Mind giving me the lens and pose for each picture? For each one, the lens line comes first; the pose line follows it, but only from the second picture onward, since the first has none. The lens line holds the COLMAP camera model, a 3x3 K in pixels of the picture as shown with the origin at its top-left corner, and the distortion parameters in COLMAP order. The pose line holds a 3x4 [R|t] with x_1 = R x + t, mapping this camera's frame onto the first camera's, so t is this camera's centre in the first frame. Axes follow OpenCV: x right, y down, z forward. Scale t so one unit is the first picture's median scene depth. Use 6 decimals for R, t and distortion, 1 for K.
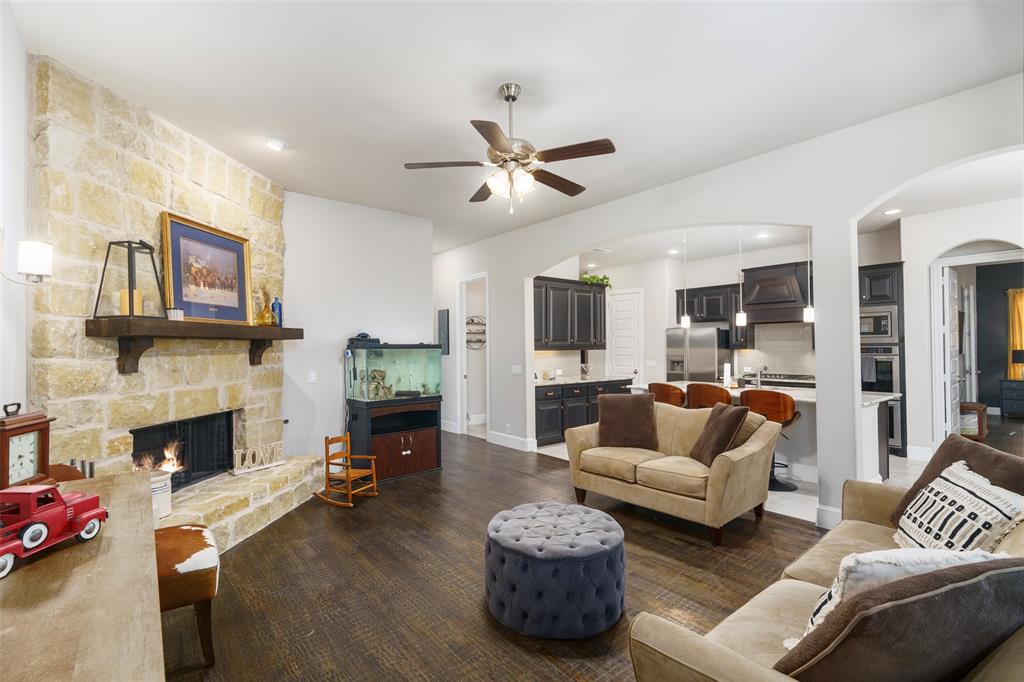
lens RADIAL K [[456.2, 0, 512.0], [0, 456.2, 341.0], [0, 0, 1]] dist [-0.001144, -0.000096]
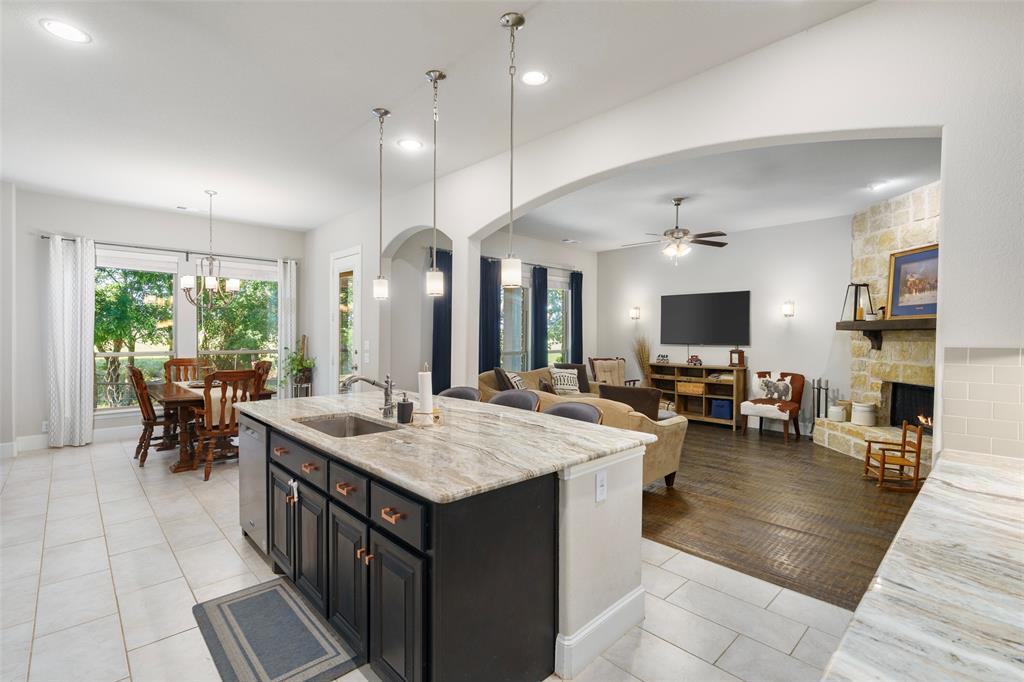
lens RADIAL K [[465.0, 0, 512.0], [0, 465.0, 341.0], [0, 0, 1]] dist [0.002040, 0.000145]
pose [[-0.996492, 0.001150, -0.083683, 0.687834], [0.001643, 0.999982, -0.005827, 0.036235], [0.083675, -0.005944, -0.996475, 2.330677]]
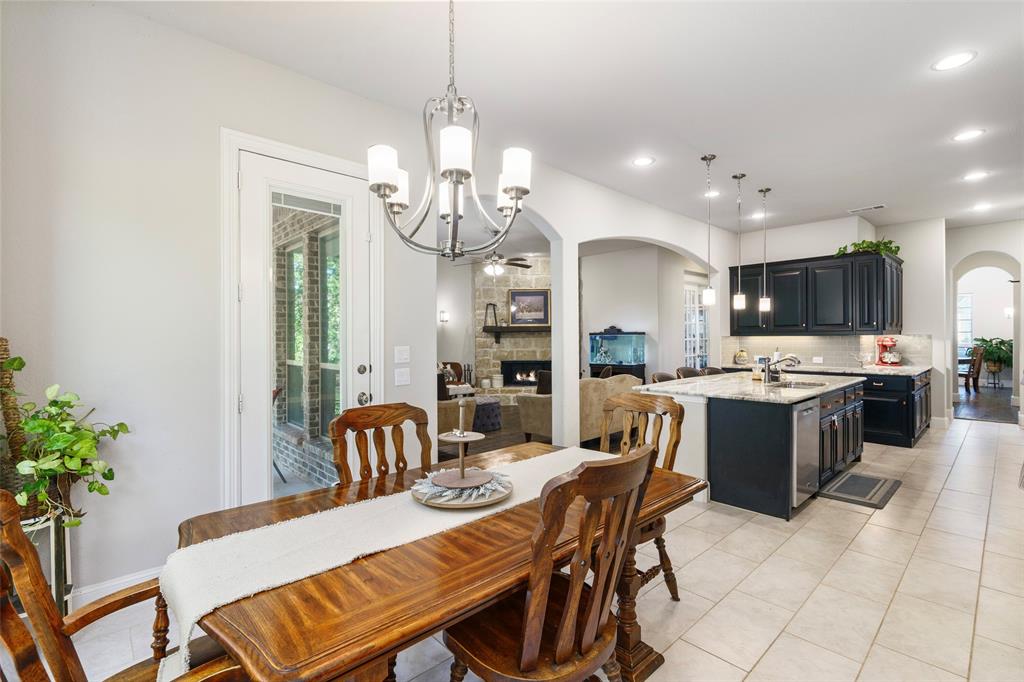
lens RADIAL K [[477.4, 0, 512.0], [0, 477.4, 341.0], [0, 0, 1]] dist [0.000338, 0.000116]
pose [[0.085592, 0.015149, -0.996215, 2.113606], [0.022428, 0.999602, 0.017127, -0.000545], [0.996078, -0.023809, 0.085218, 0.676205]]
